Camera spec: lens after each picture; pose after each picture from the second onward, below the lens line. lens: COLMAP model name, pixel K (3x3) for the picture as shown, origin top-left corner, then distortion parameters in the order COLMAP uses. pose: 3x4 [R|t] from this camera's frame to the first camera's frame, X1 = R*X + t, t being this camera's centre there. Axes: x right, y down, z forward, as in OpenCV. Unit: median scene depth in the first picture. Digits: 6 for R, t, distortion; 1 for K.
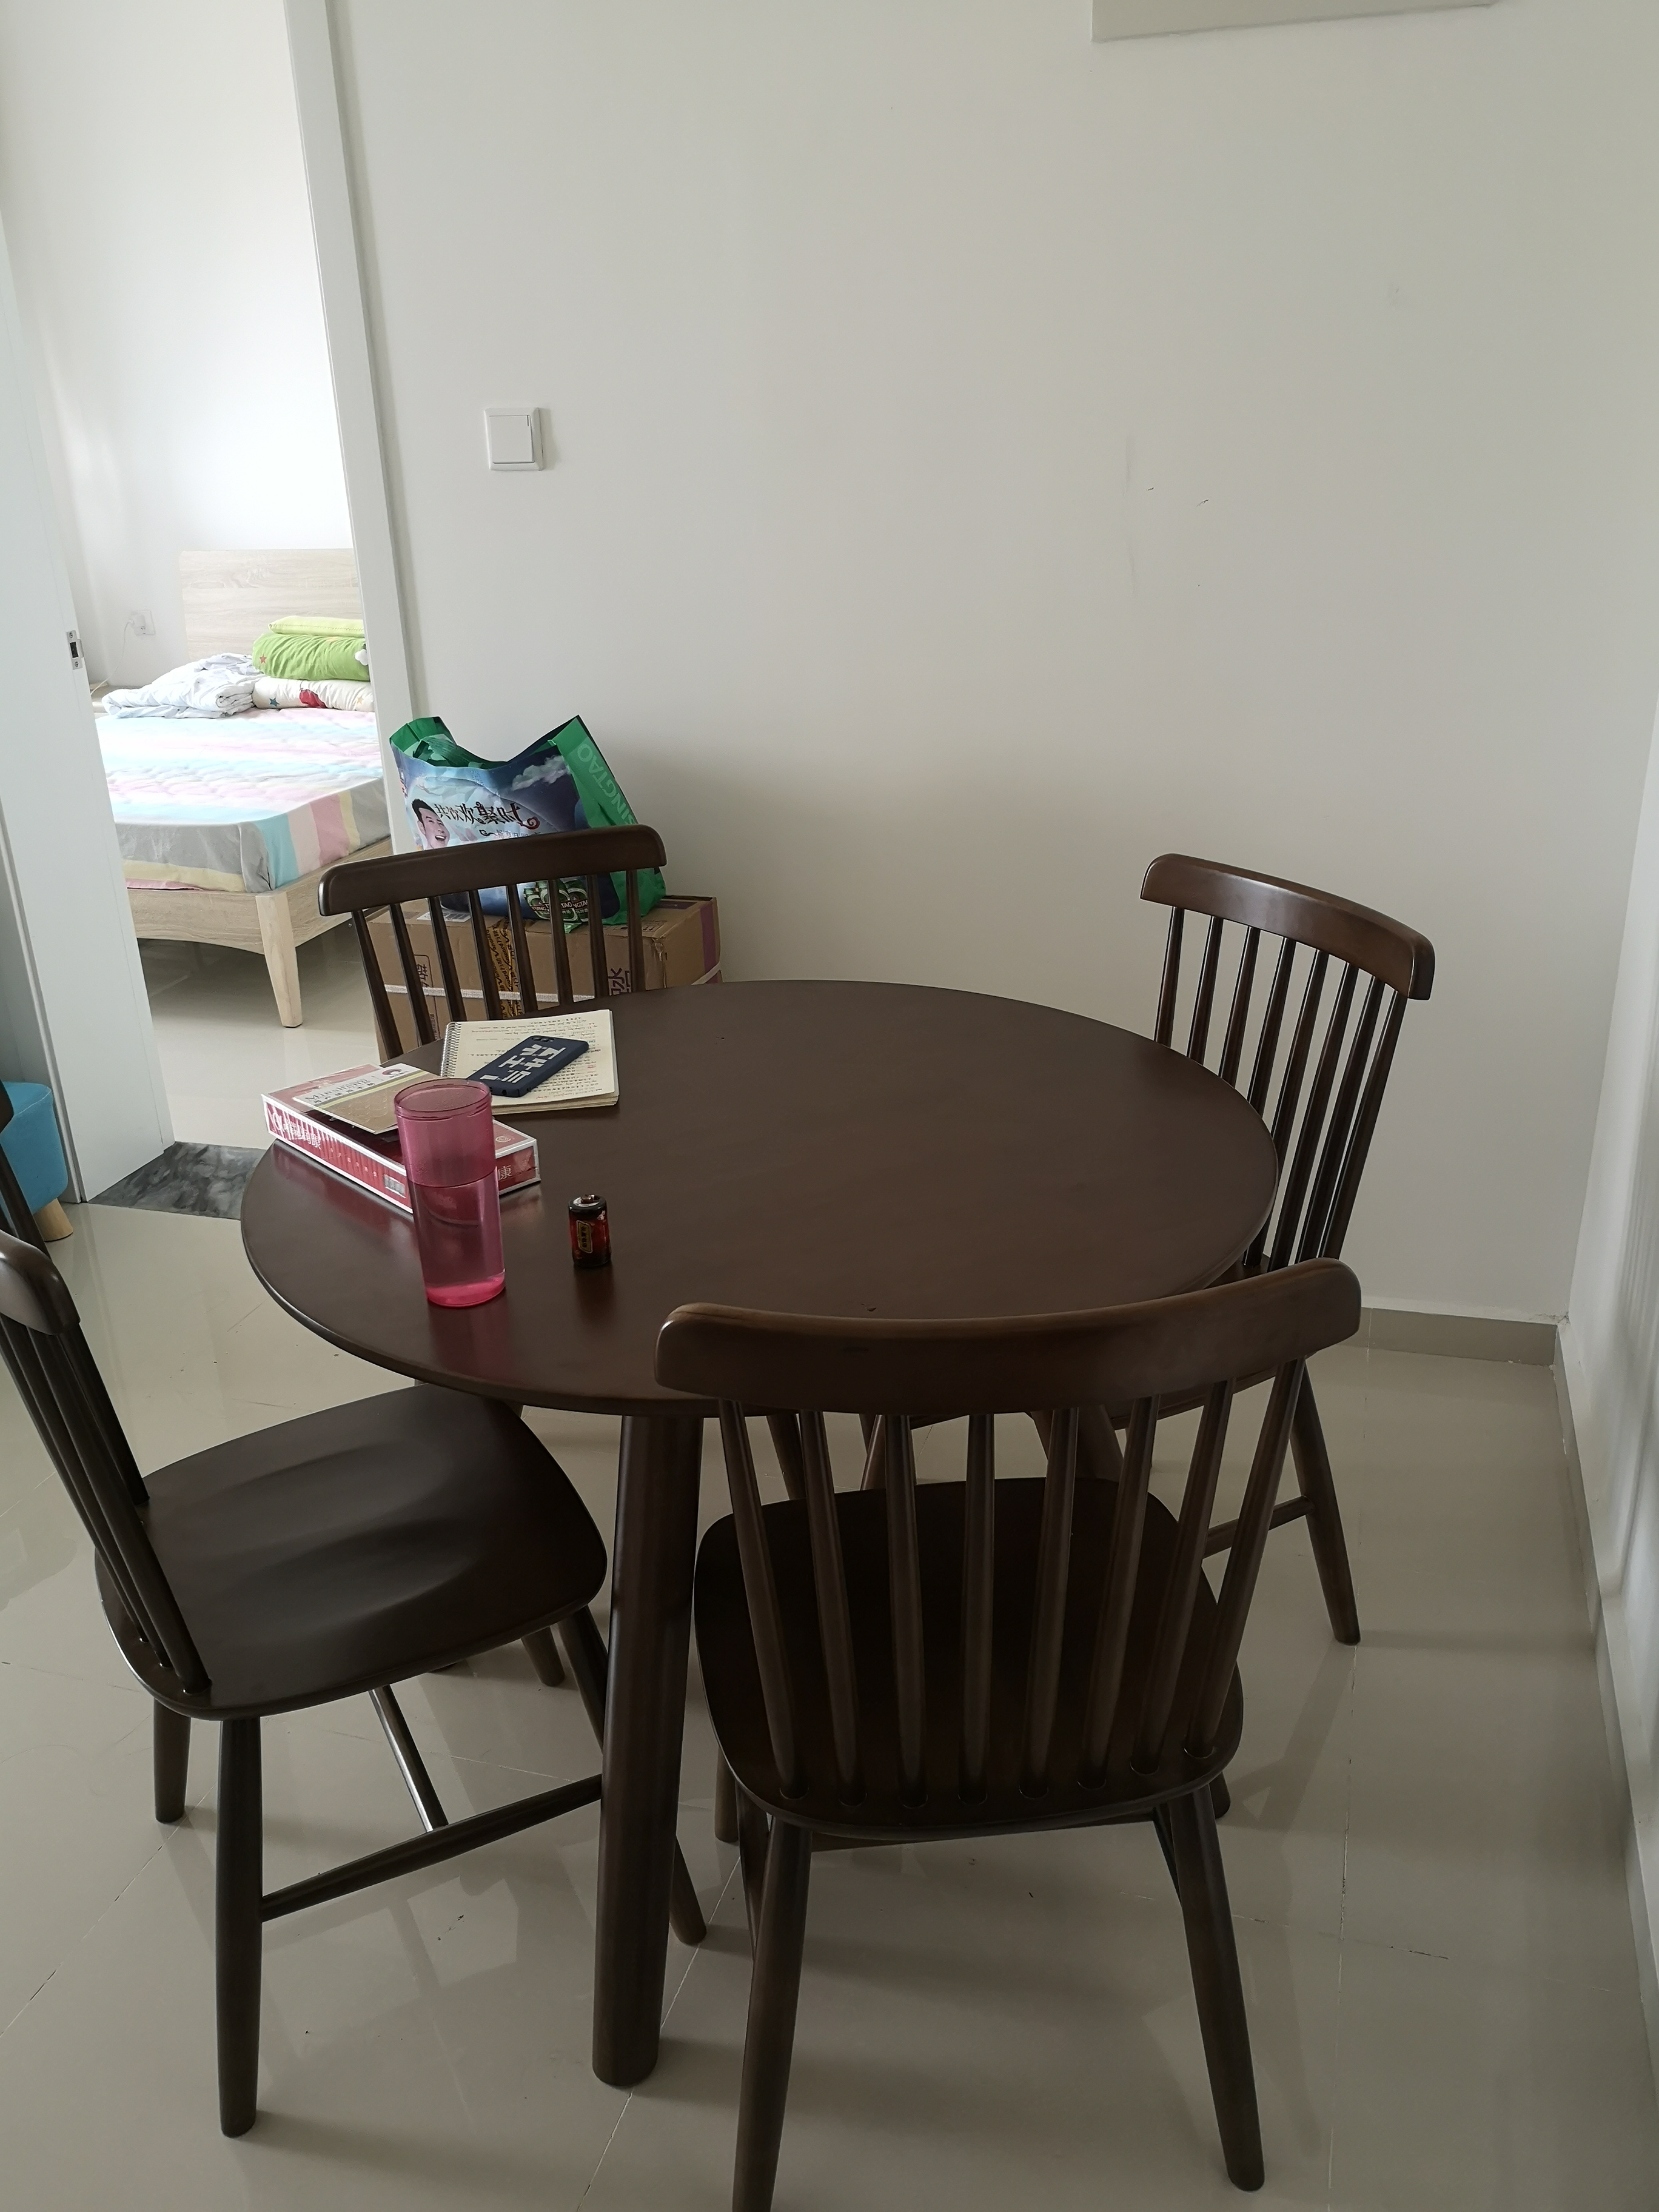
lens RADIAL K [[1708.9, 0, 829.5], [0, 1708.9, 1106.0], [0, 0, 1]] dist [0.001508, -0.000770]
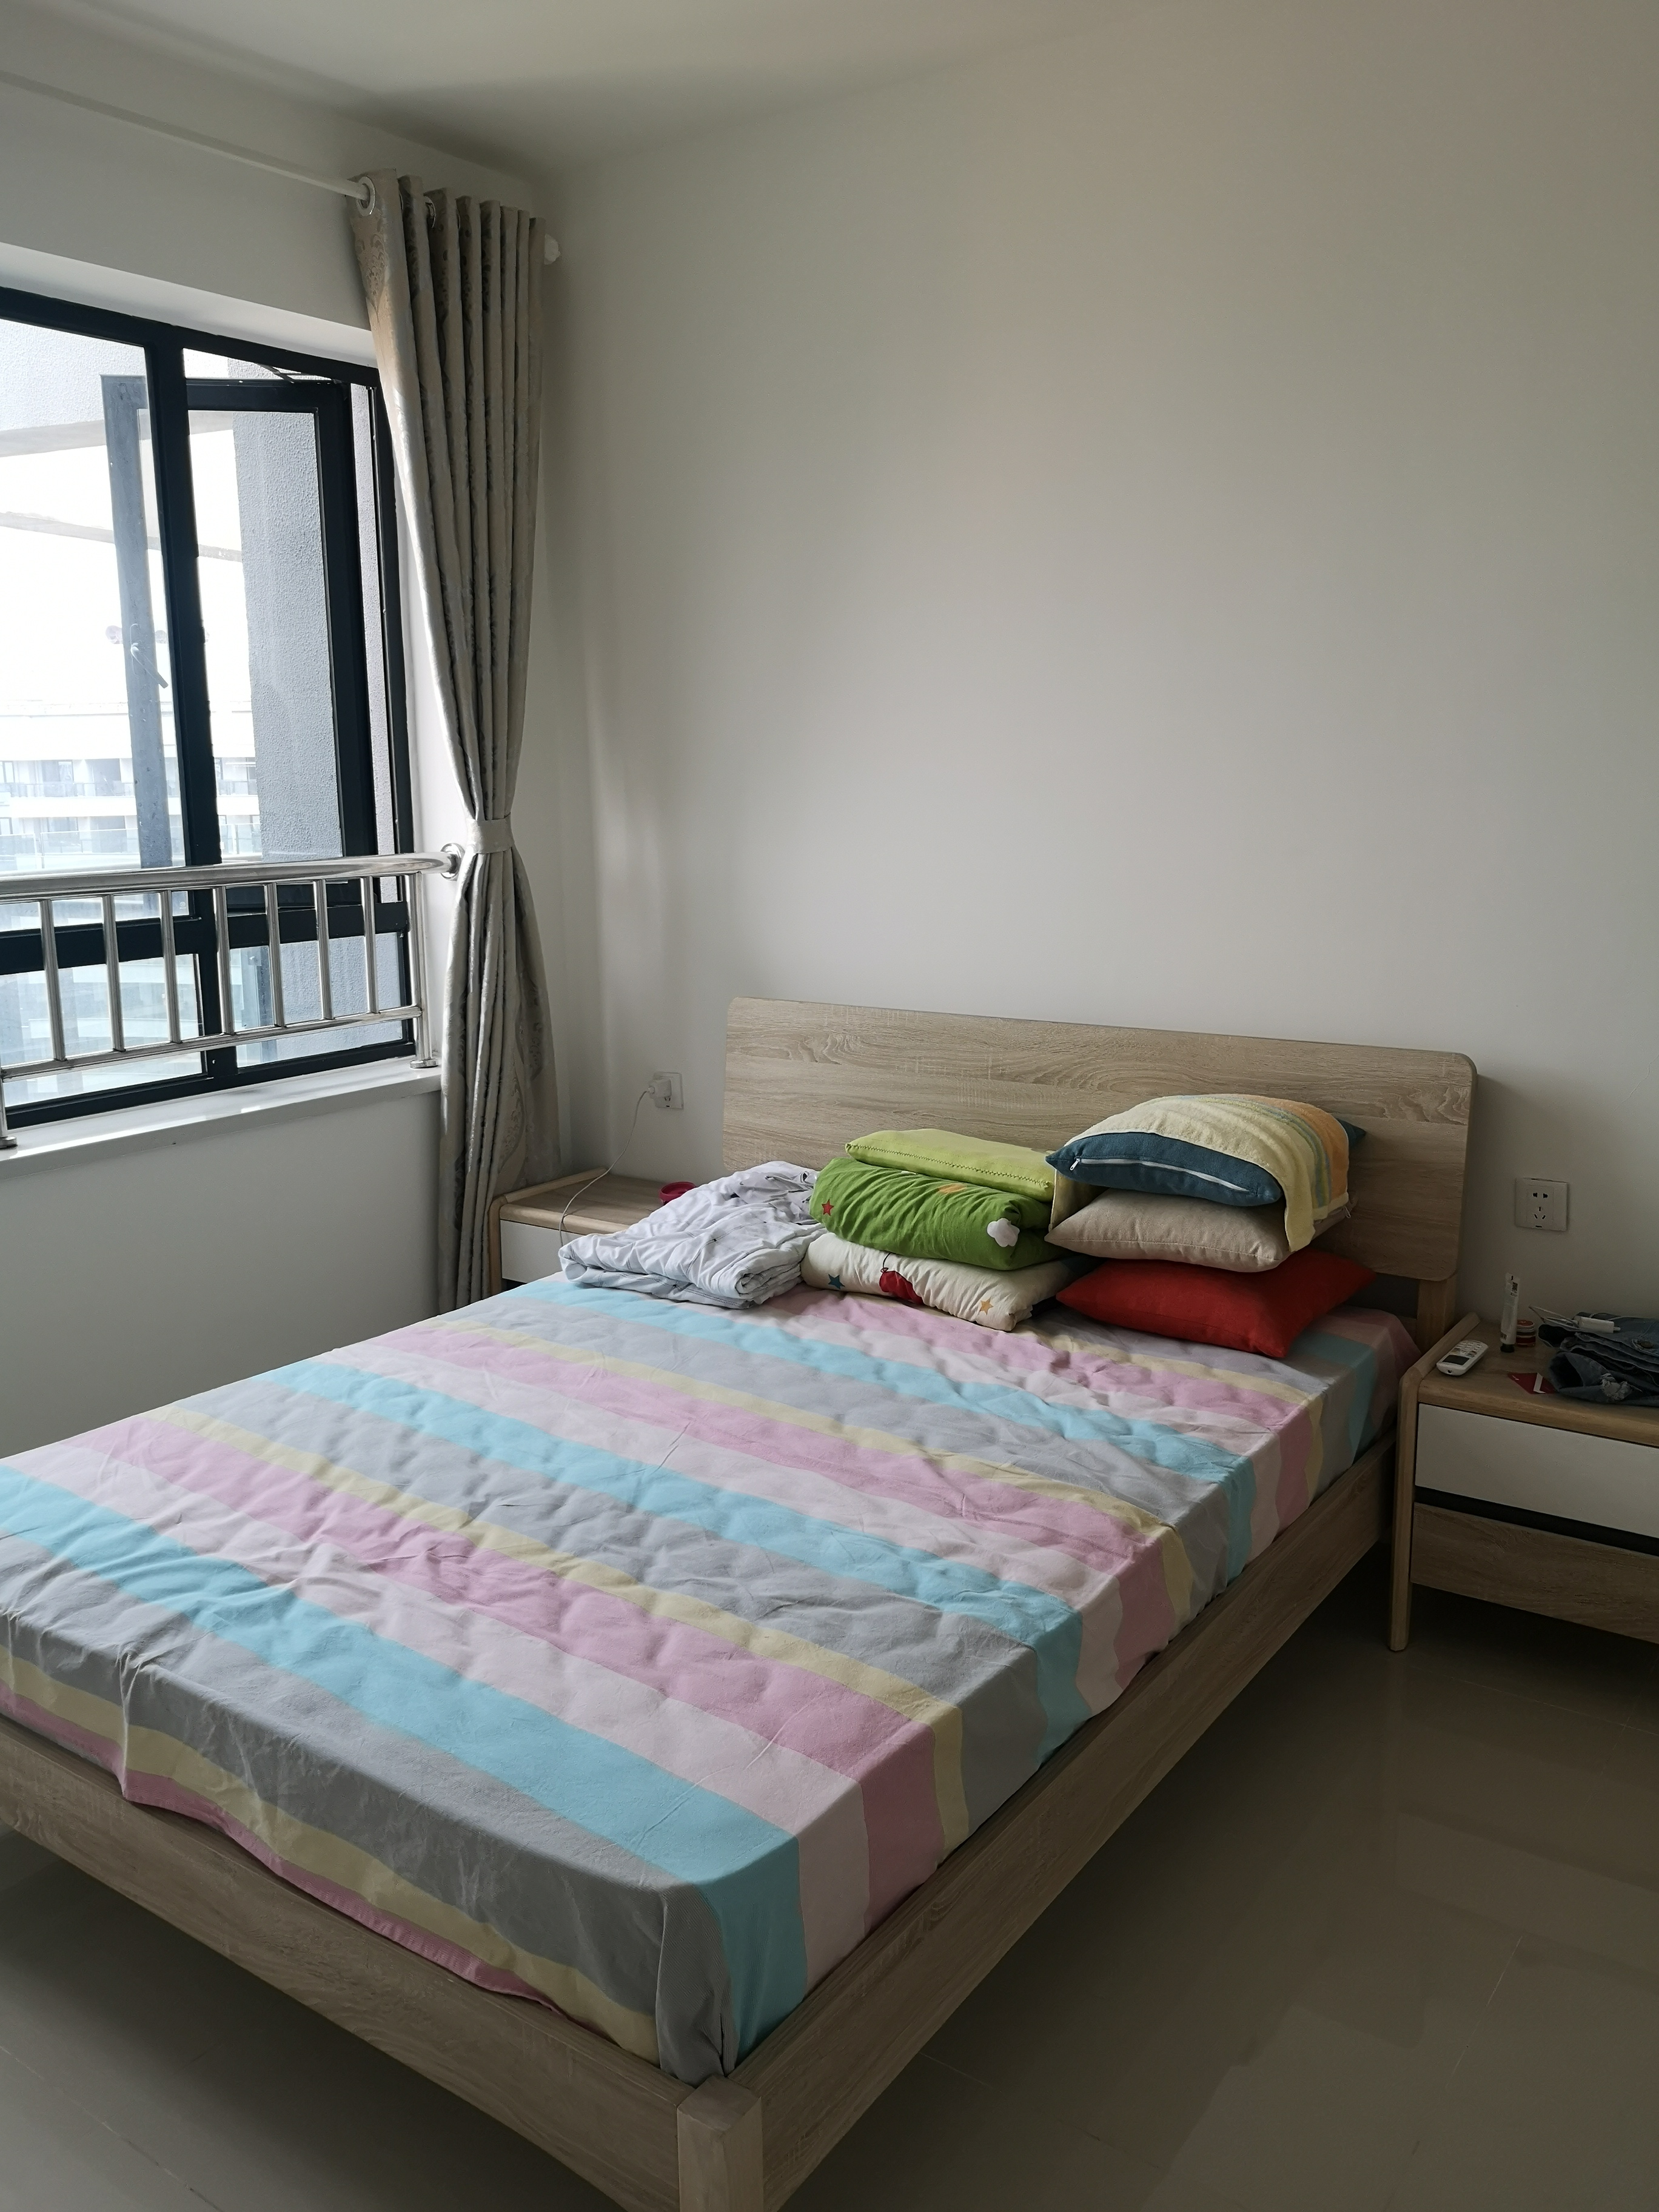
lens RADIAL K [[1750.1, 0, 829.5], [0, 1750.1, 1106.0], [0, 0, 1]] dist [0.099665, -0.000652]
pose [[0.944537, 0.079198, -0.318711, -0.149268], [-0.138917, 0.975737, -0.169230, -0.197266], [0.297575, 0.204119, 0.932622, 0.454191]]
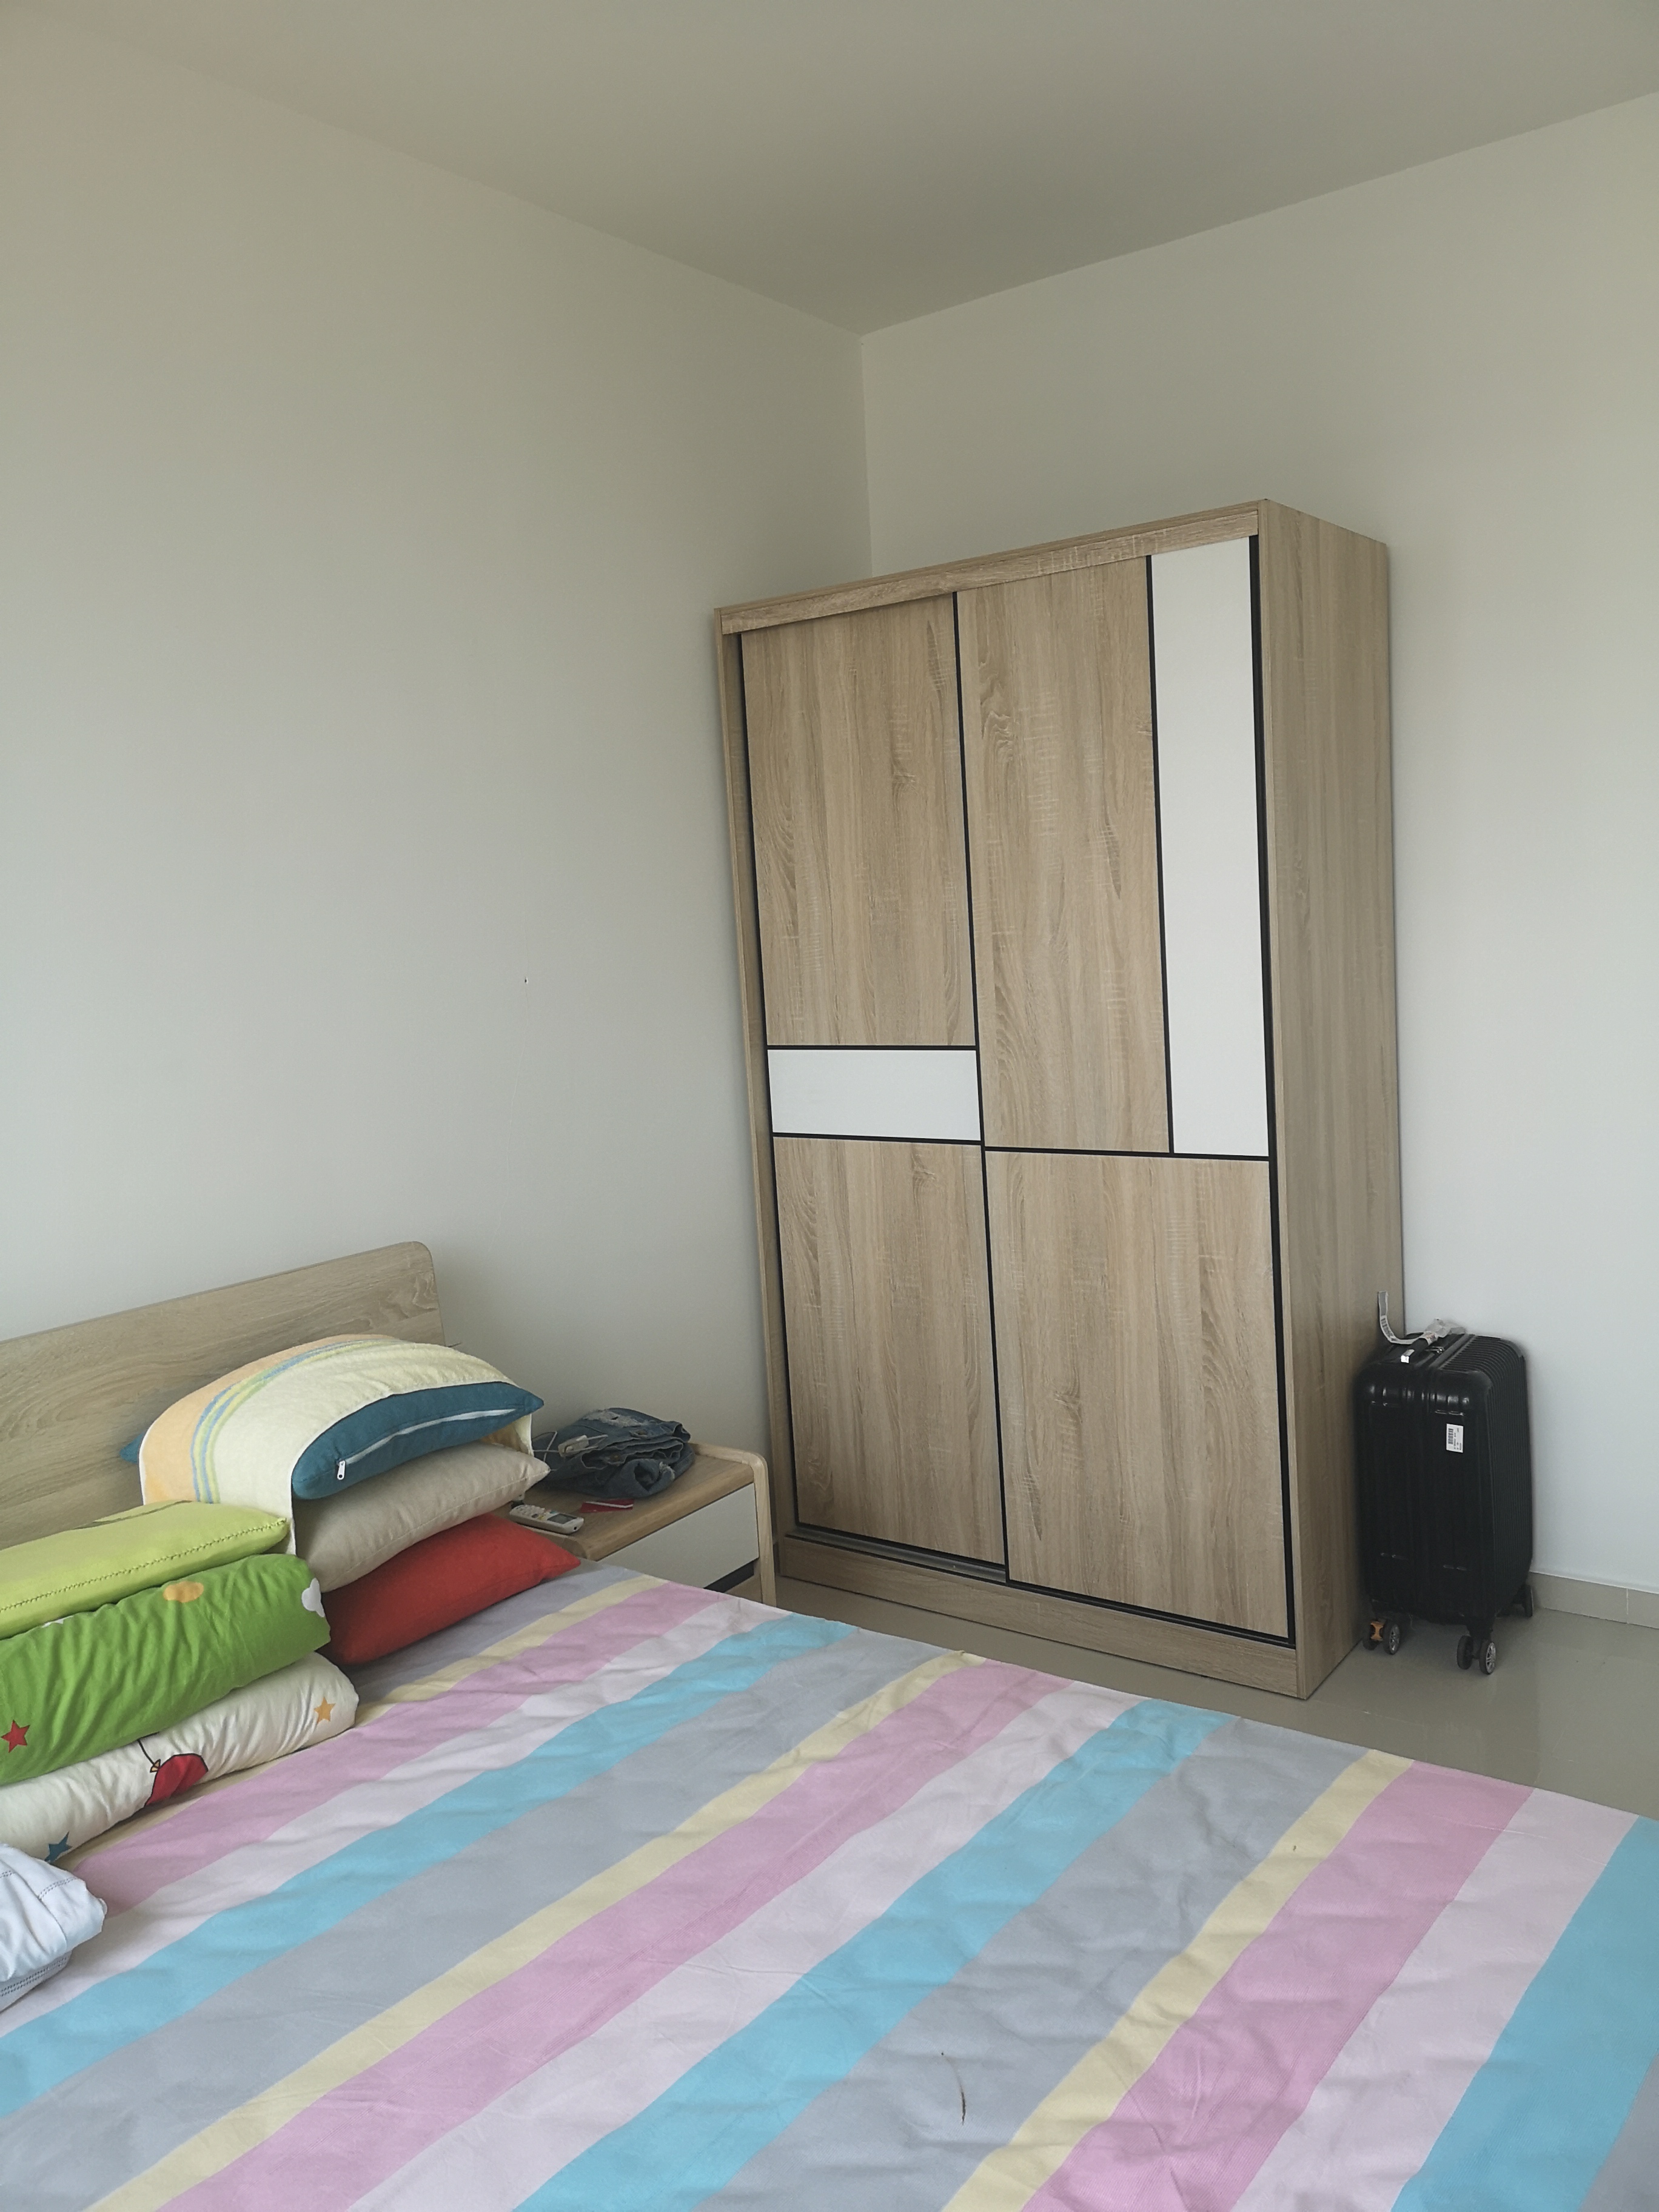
lens RADIAL K [[1708.9, 0, 829.5], [0, 1708.9, 1106.0], [0, 0, 1]] dist [0.001508, -0.000770]
pose [[0.338525, -0.103860, 0.935208, -0.571192], [0.407082, 0.912230, -0.046047, -0.294108], [-0.848342, 0.396294, 0.351092, 0.713639]]
